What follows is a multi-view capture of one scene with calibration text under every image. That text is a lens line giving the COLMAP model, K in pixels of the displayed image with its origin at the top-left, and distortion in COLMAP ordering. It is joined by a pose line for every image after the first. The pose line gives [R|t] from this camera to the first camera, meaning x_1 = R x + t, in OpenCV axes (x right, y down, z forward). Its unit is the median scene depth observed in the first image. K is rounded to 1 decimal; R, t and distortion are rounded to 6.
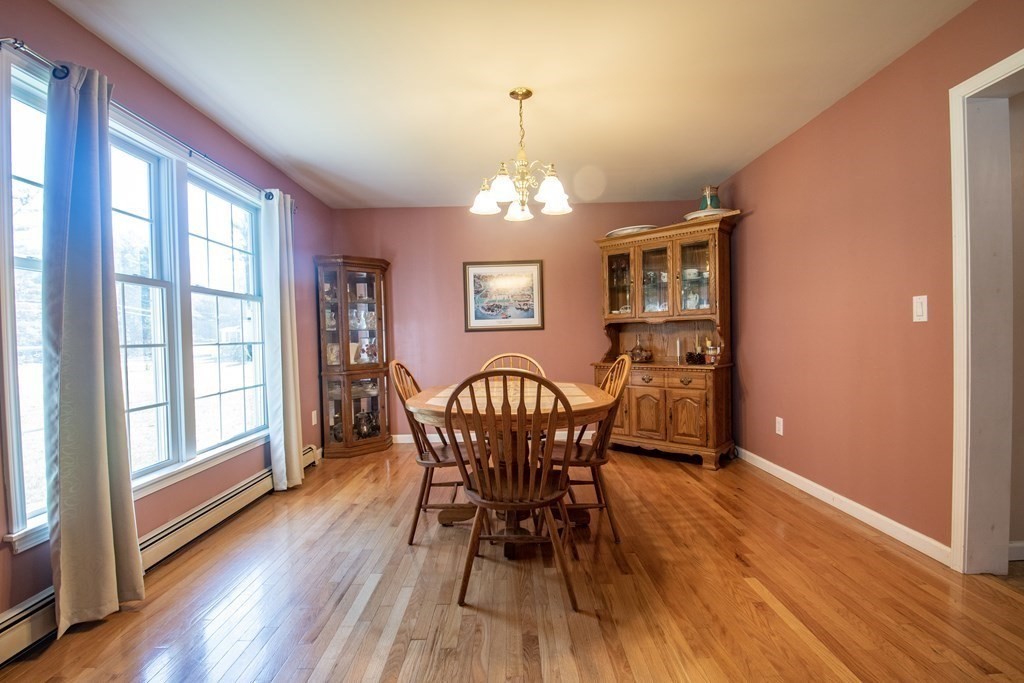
lens RADIAL K [[455.3, 0, 506.3], [0, 455.3, 340.7], [0, 0, 1]] dist [0.012576, -0.018203]
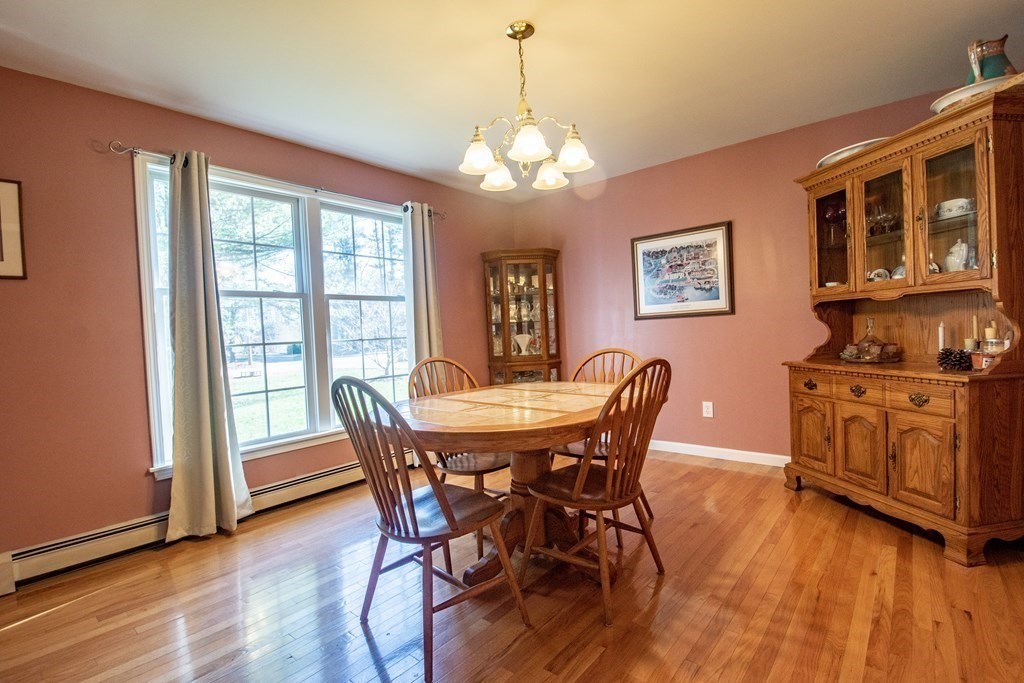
lens RADIAL K [[464.3, 0, 512.0], [0, 464.3, 341.5], [0, 0, 1]] dist [0.010849, -0.020122]
pose [[0.772172, 0.001302, -0.635412, 0.353834], [0.021660, 0.999363, 0.028369, -0.011400], [0.635044, -0.035669, 0.771652, 0.221740]]
